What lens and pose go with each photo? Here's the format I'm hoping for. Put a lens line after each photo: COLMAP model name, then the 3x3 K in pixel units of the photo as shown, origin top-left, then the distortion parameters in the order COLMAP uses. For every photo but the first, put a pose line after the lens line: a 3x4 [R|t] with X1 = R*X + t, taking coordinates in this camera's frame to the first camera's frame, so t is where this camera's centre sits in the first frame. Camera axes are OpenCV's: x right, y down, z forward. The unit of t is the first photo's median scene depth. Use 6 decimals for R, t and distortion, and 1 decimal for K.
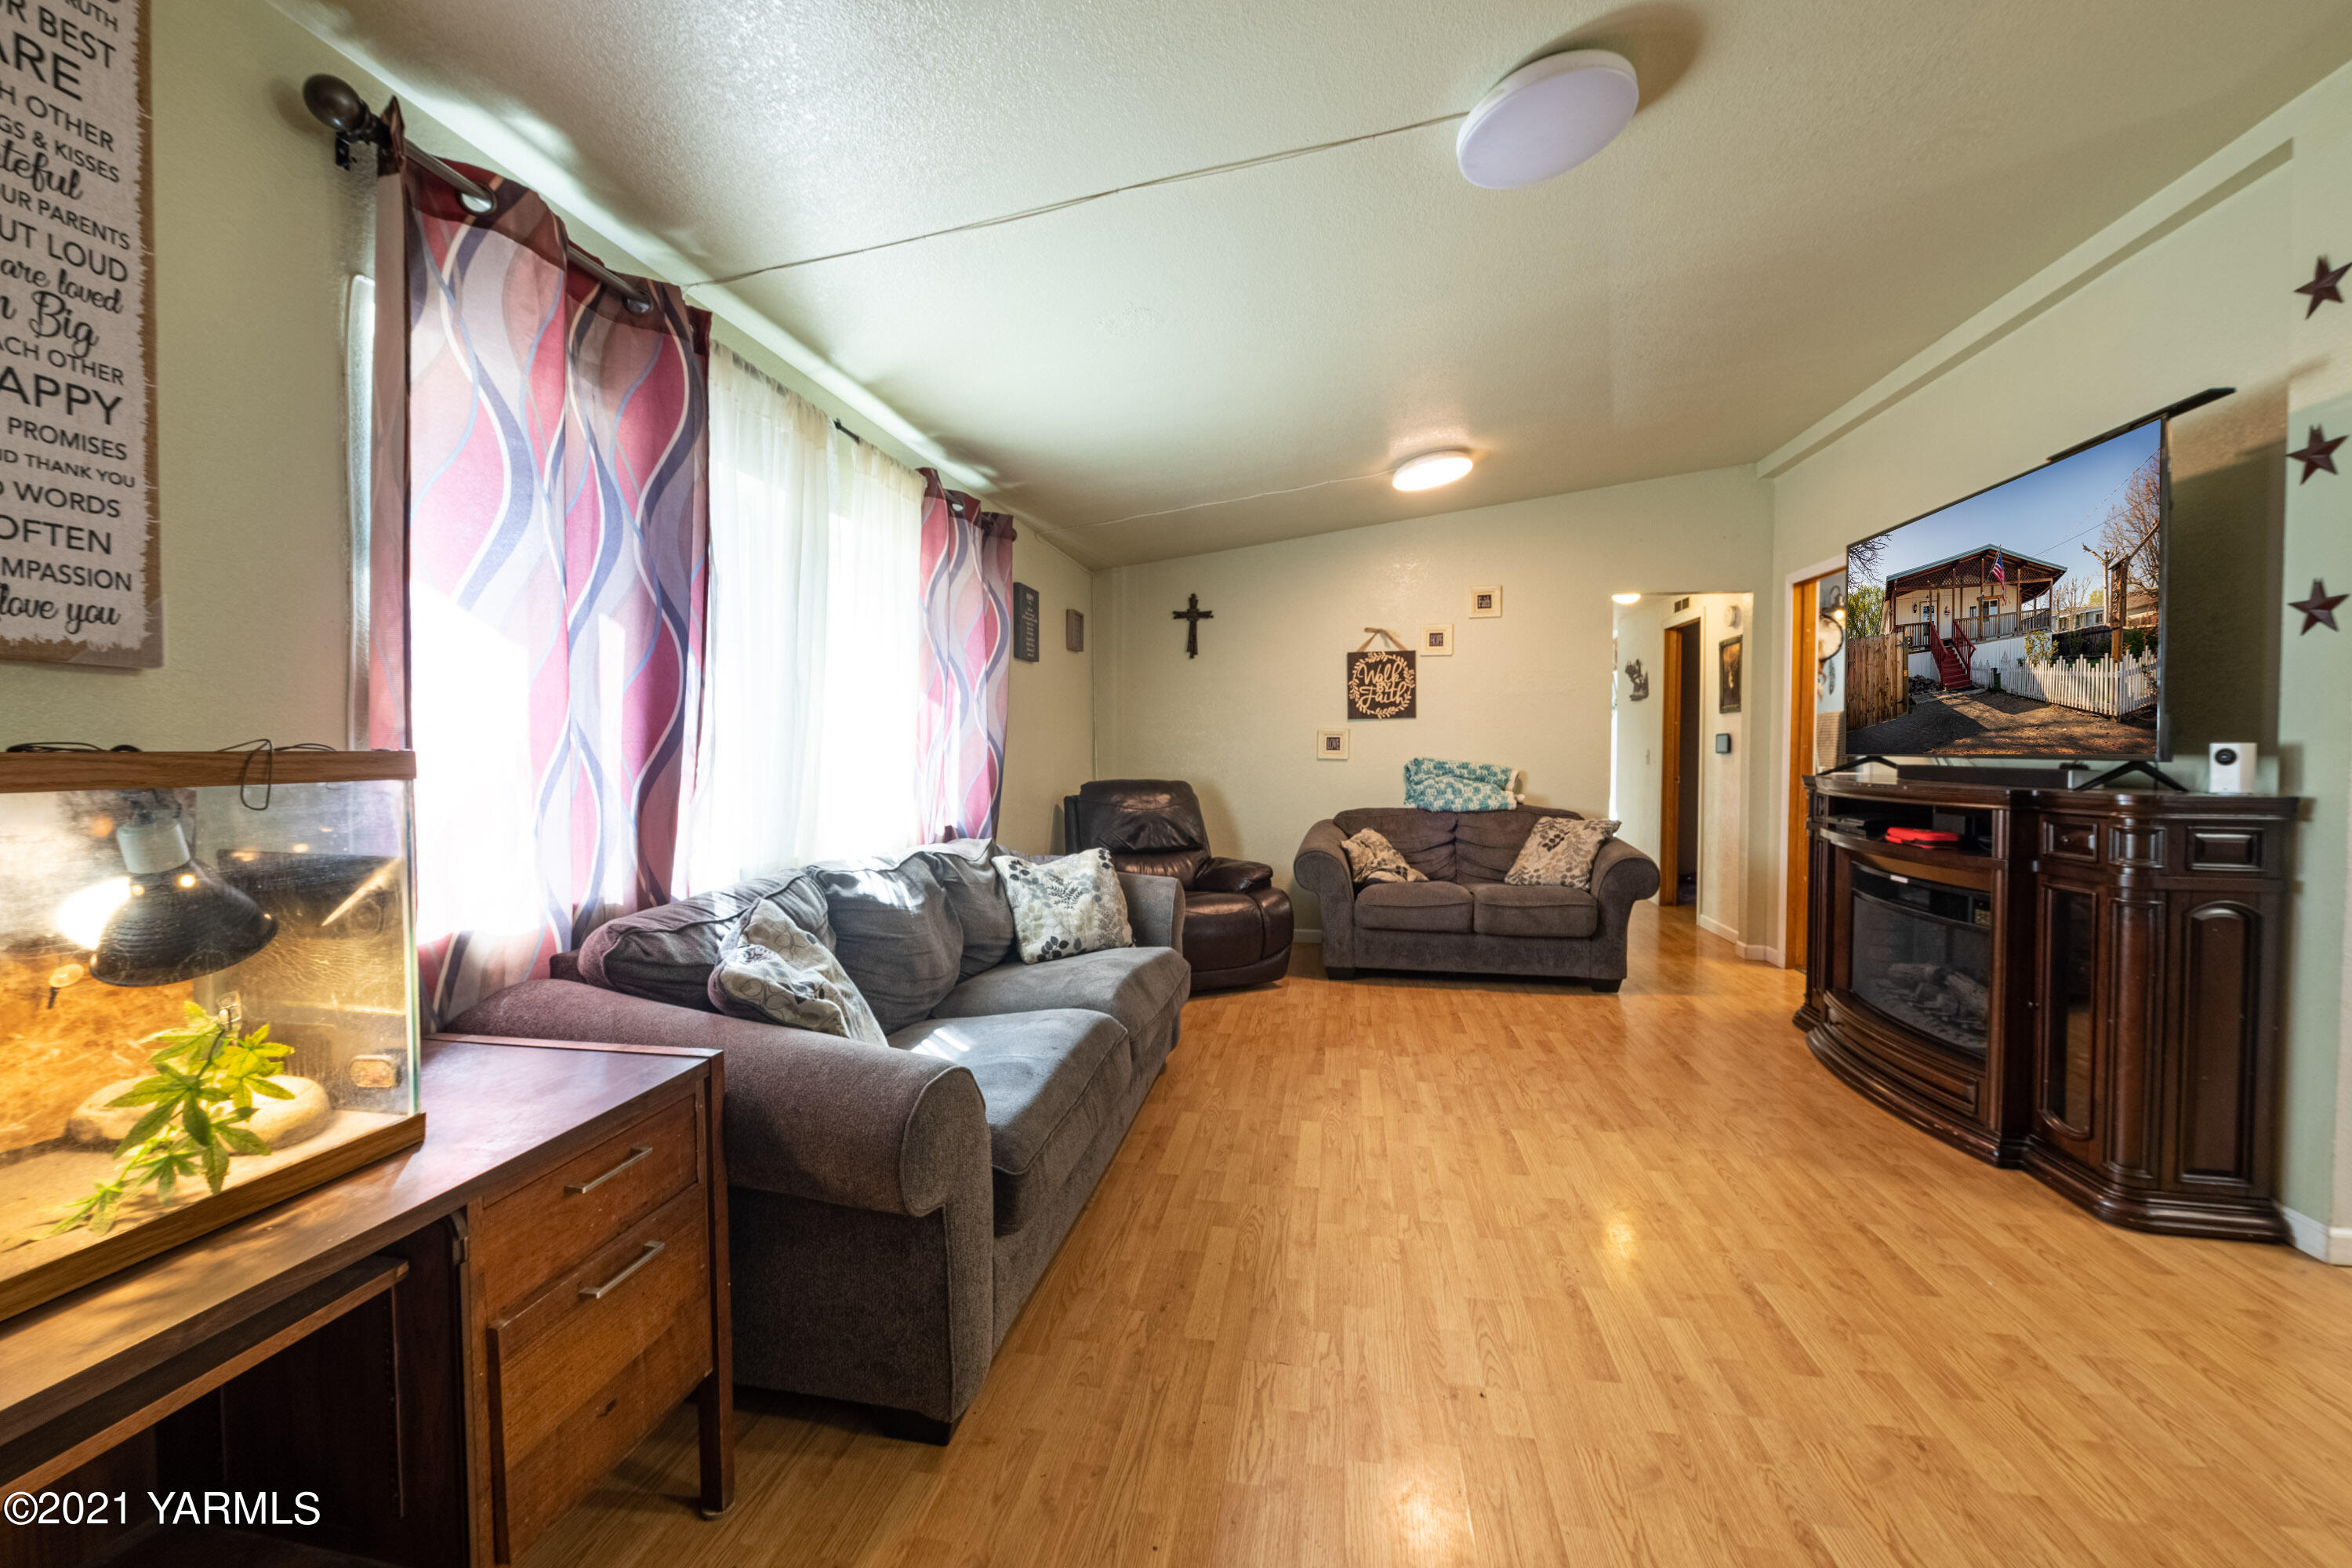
lens RADIAL K [[926.6, 0, 1172.5], [0, 926.6, 768.6], [0, 0, 1]] dist [-0.000340, -0.002508]
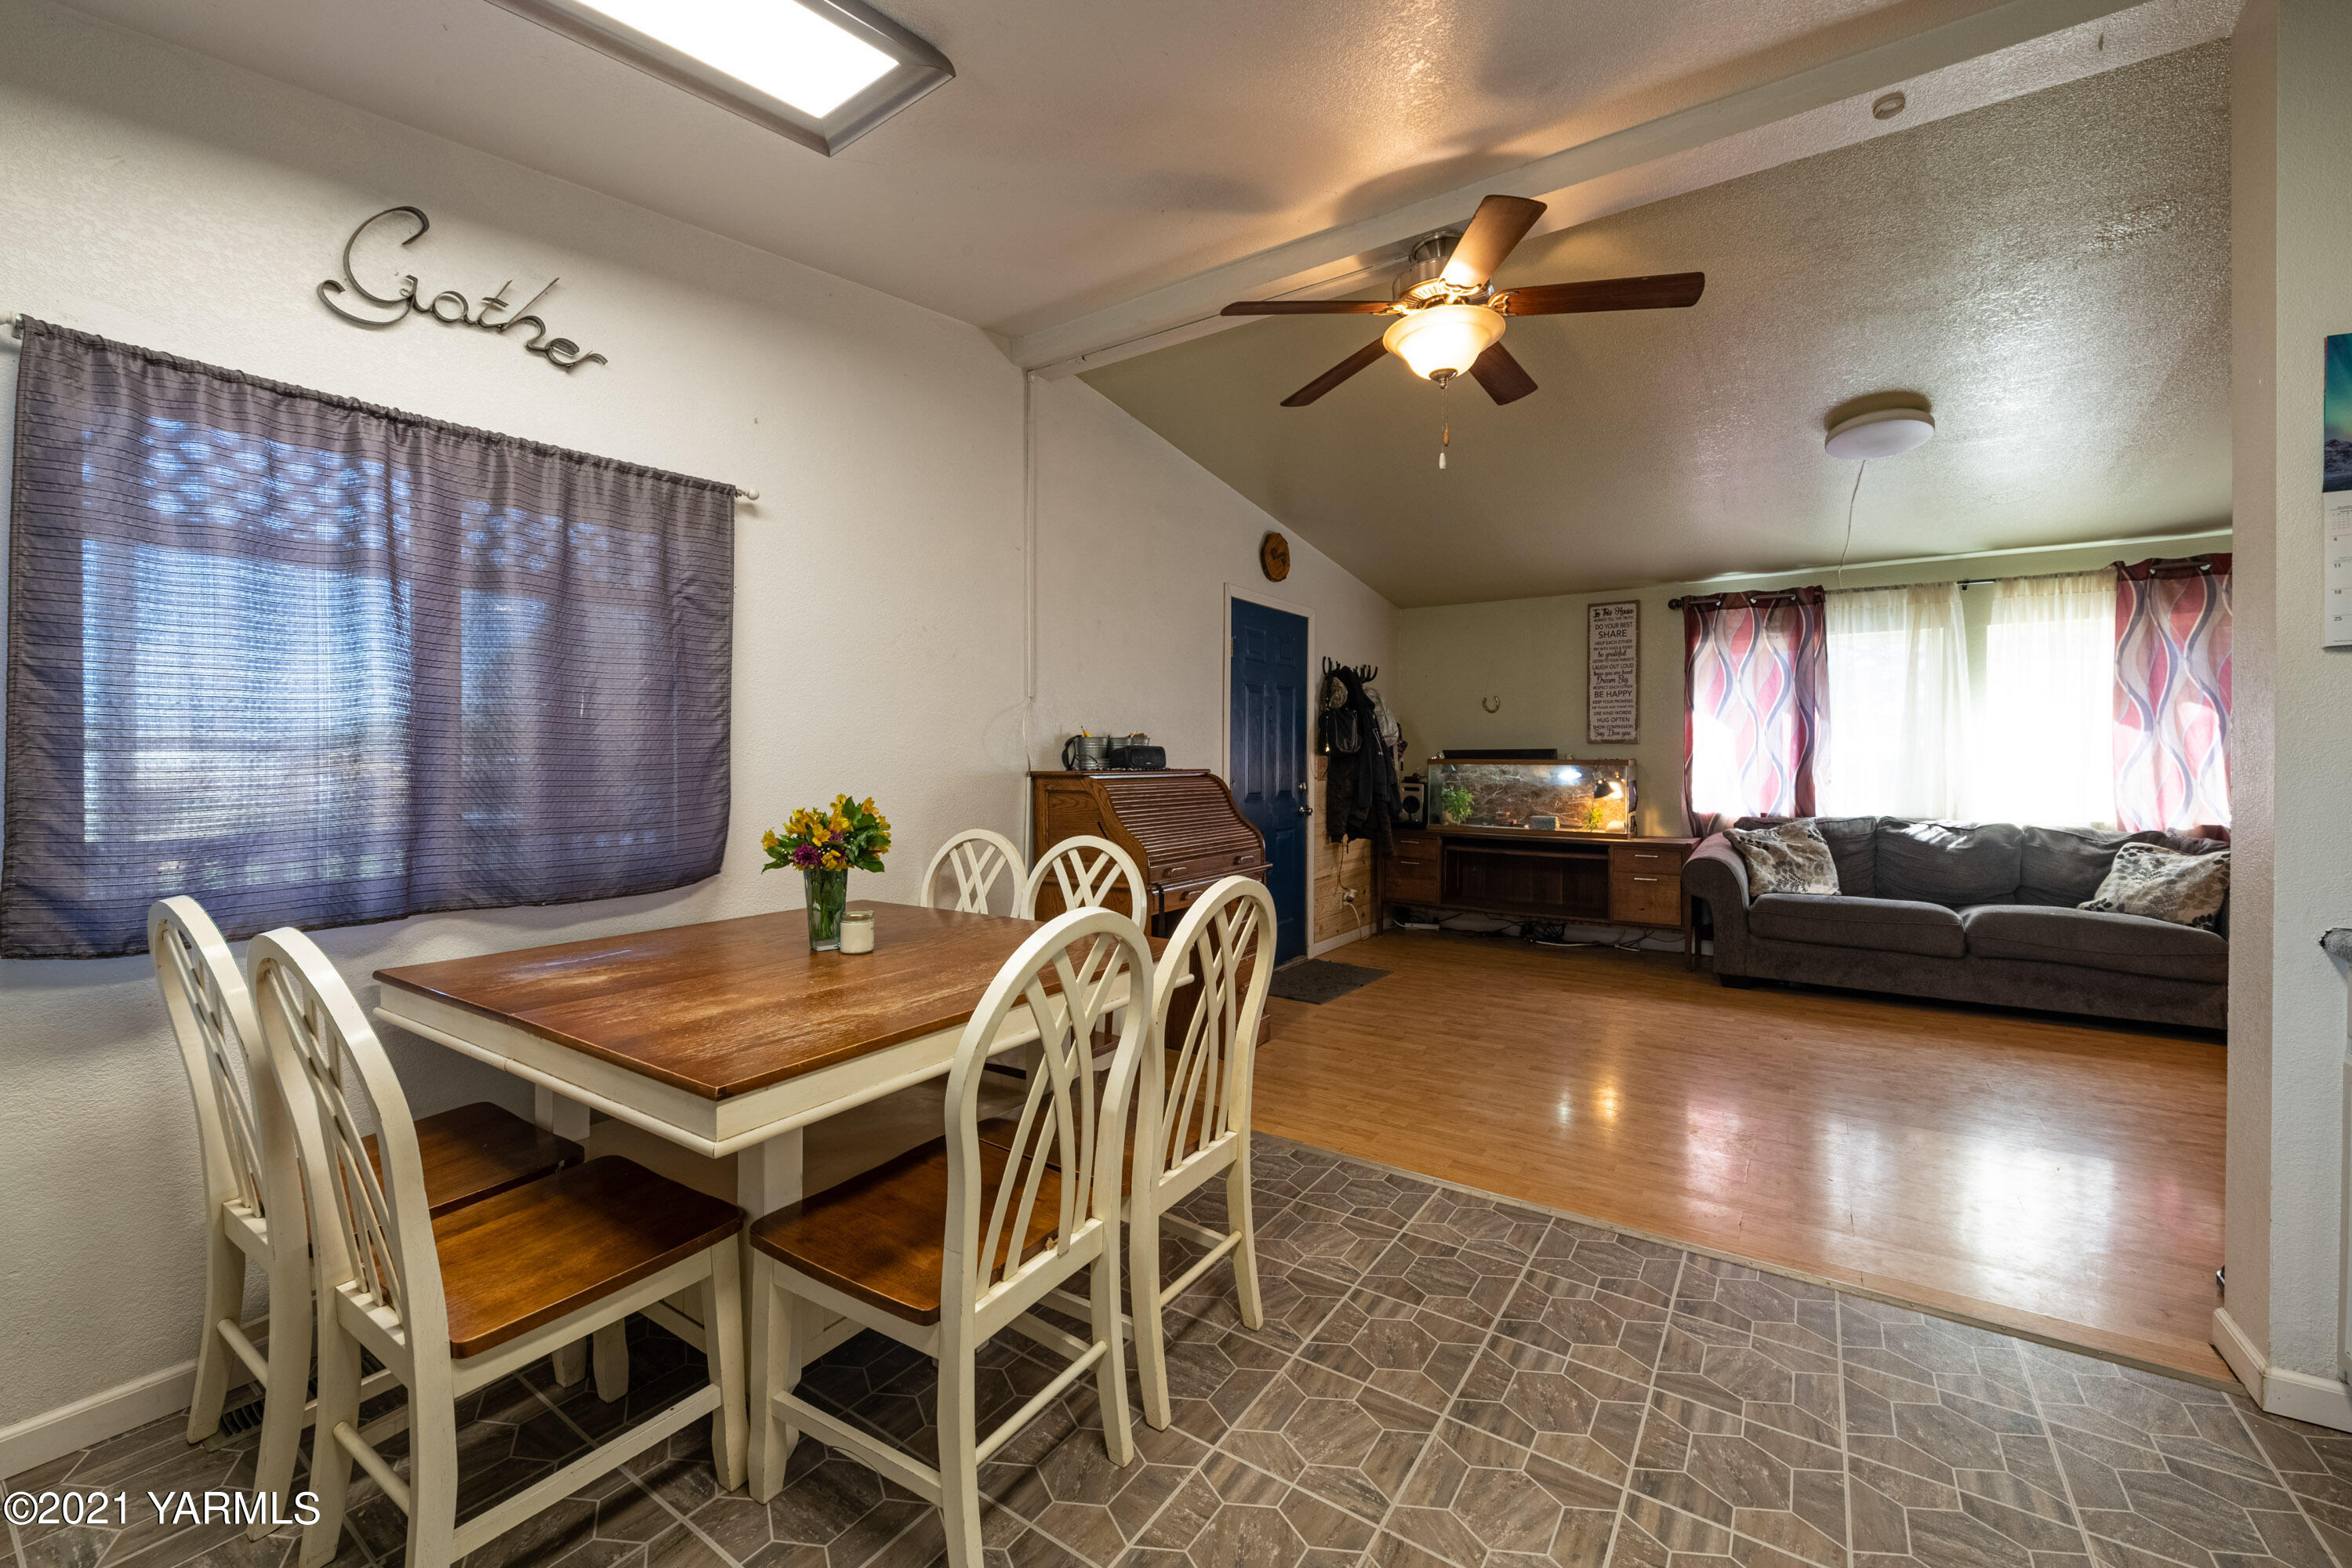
lens RADIAL K [[926.6, 0, 1172.5], [0, 926.6, 768.6], [0, 0, 1]] dist [-0.000340, -0.002508]
pose [[-0.410504, 0.009246, -0.911812, 1.668956], [-0.024285, 0.999483, 0.021068, -0.006068], [0.911535, 0.030792, -0.410067, 0.291384]]
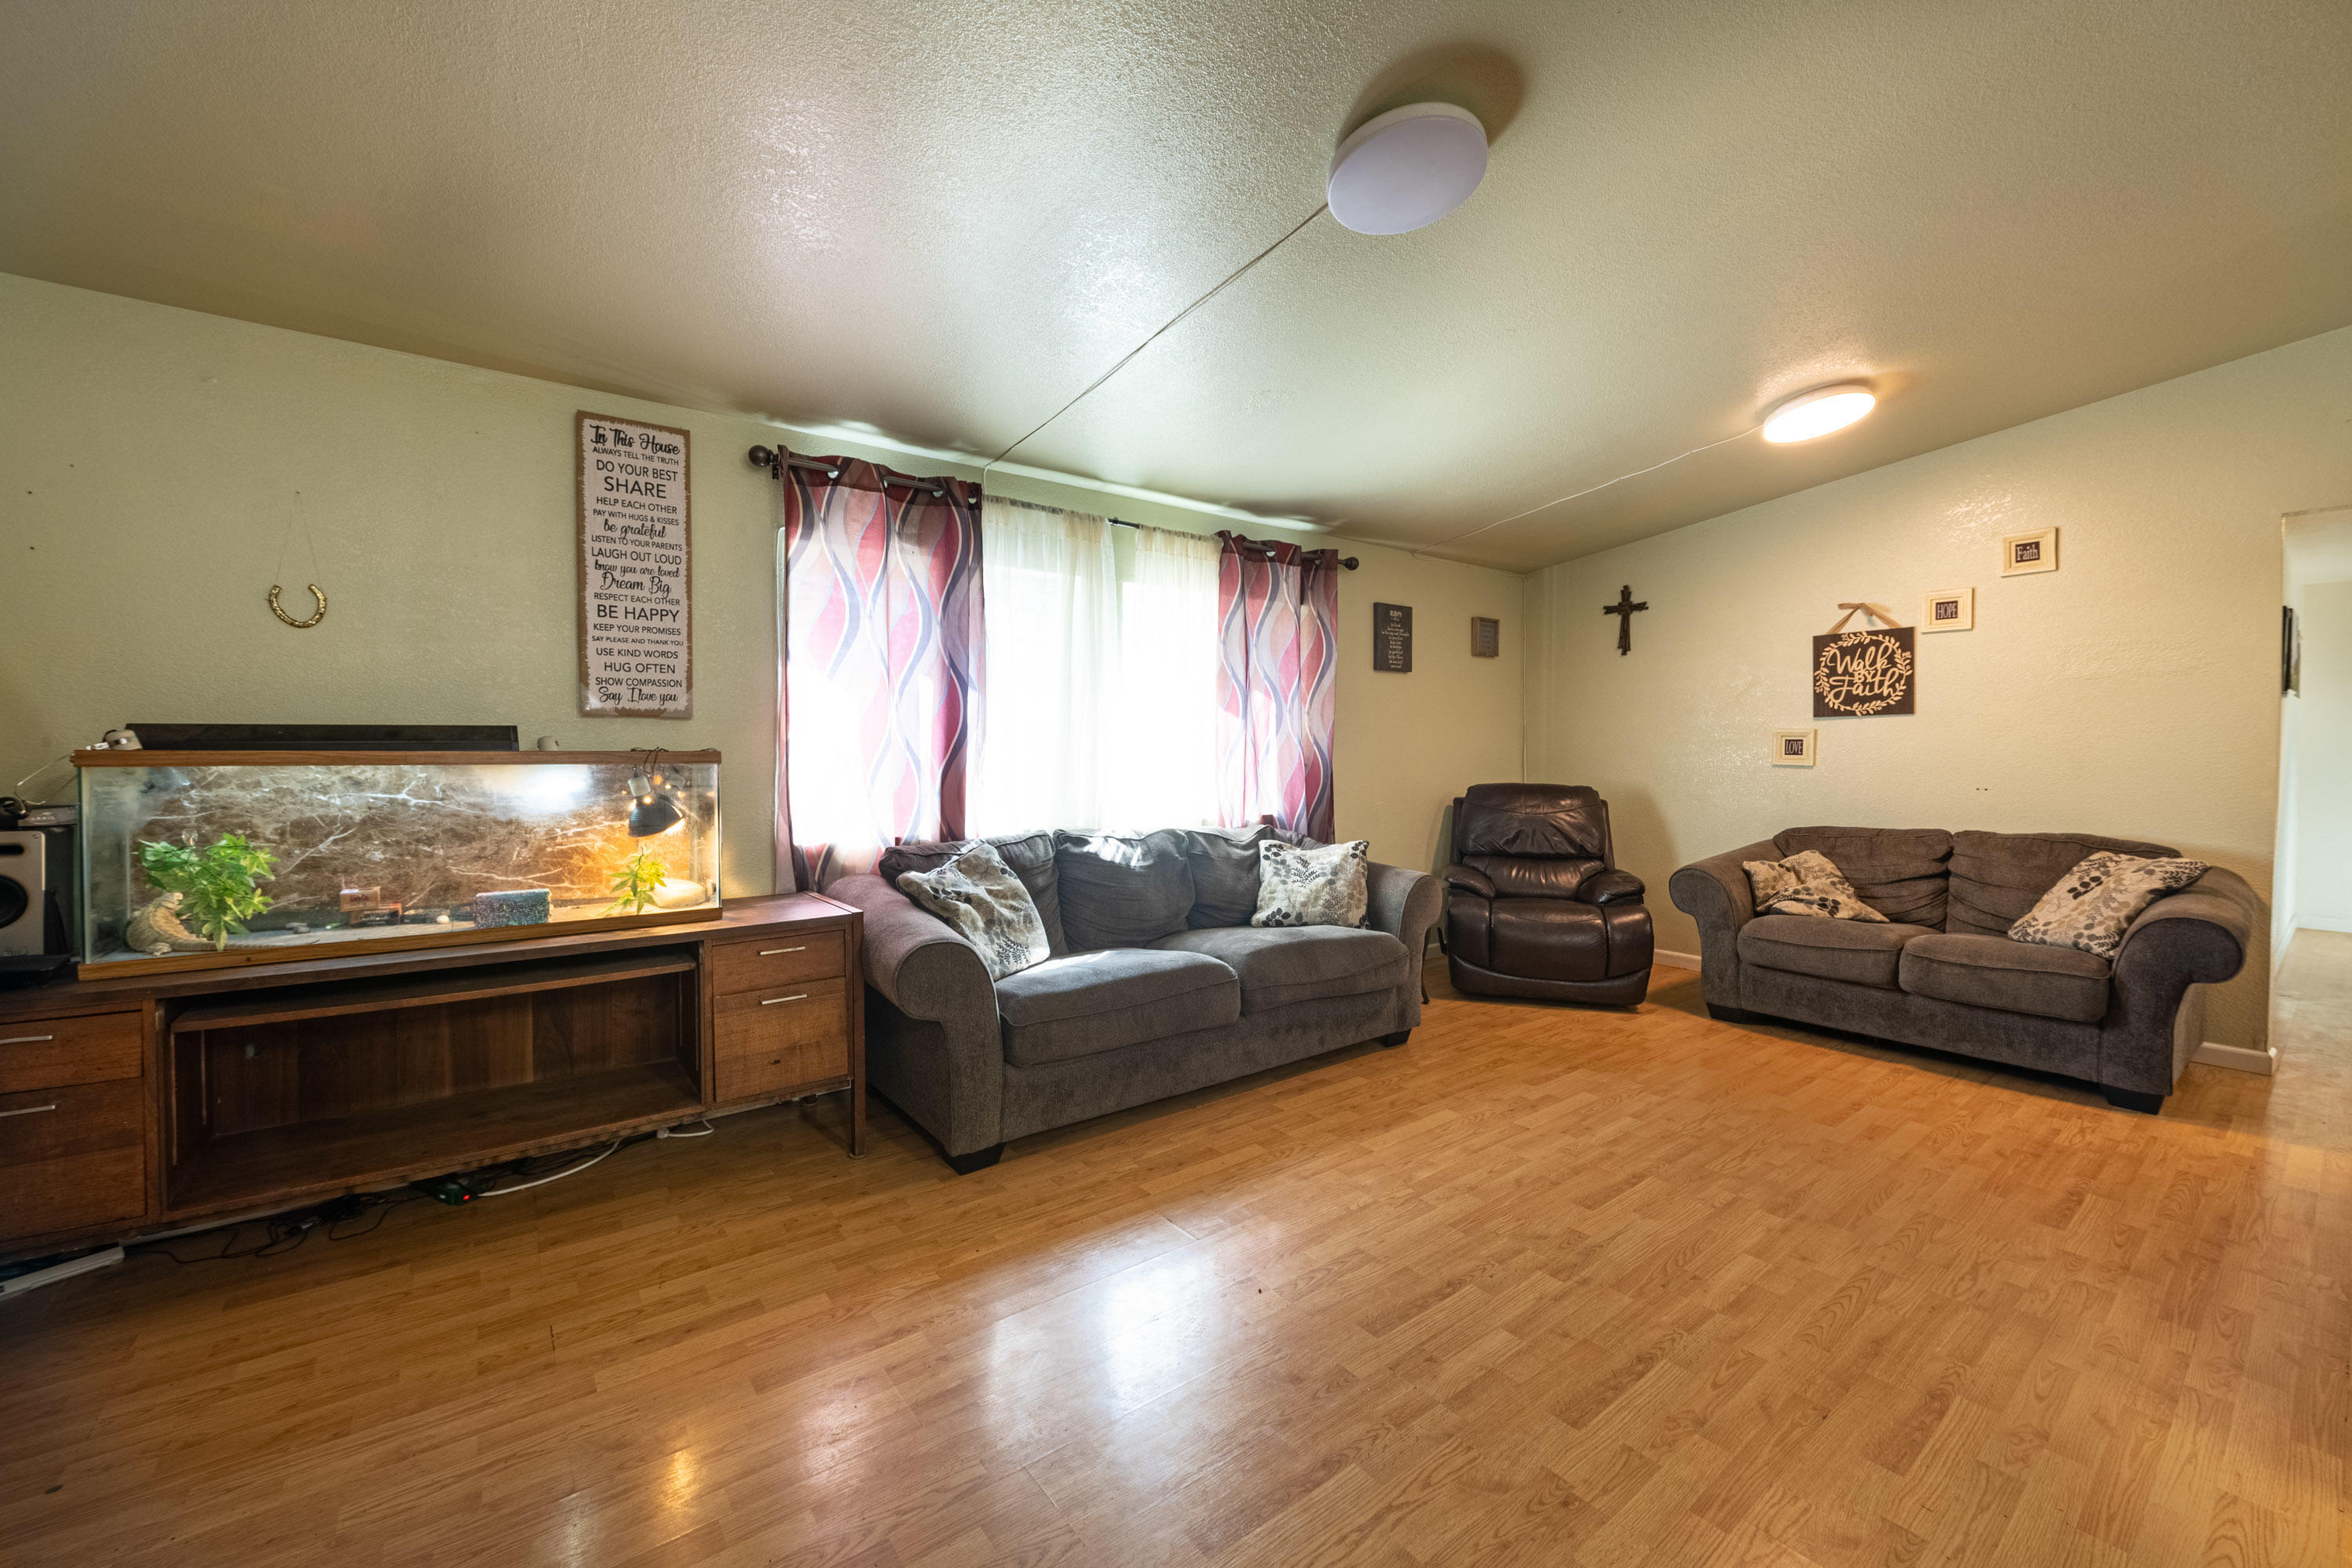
lens RADIAL K [[926.6, 0, 1172.5], [0, 926.6, 768.6], [0, 0, 1]] dist [-0.000340, -0.002508]
pose [[0.736737, 0.016000, -0.675990, 0.573354], [-0.017789, 0.999833, 0.004276, -0.002060], [0.675946, 0.008875, 0.736898, 0.018346]]
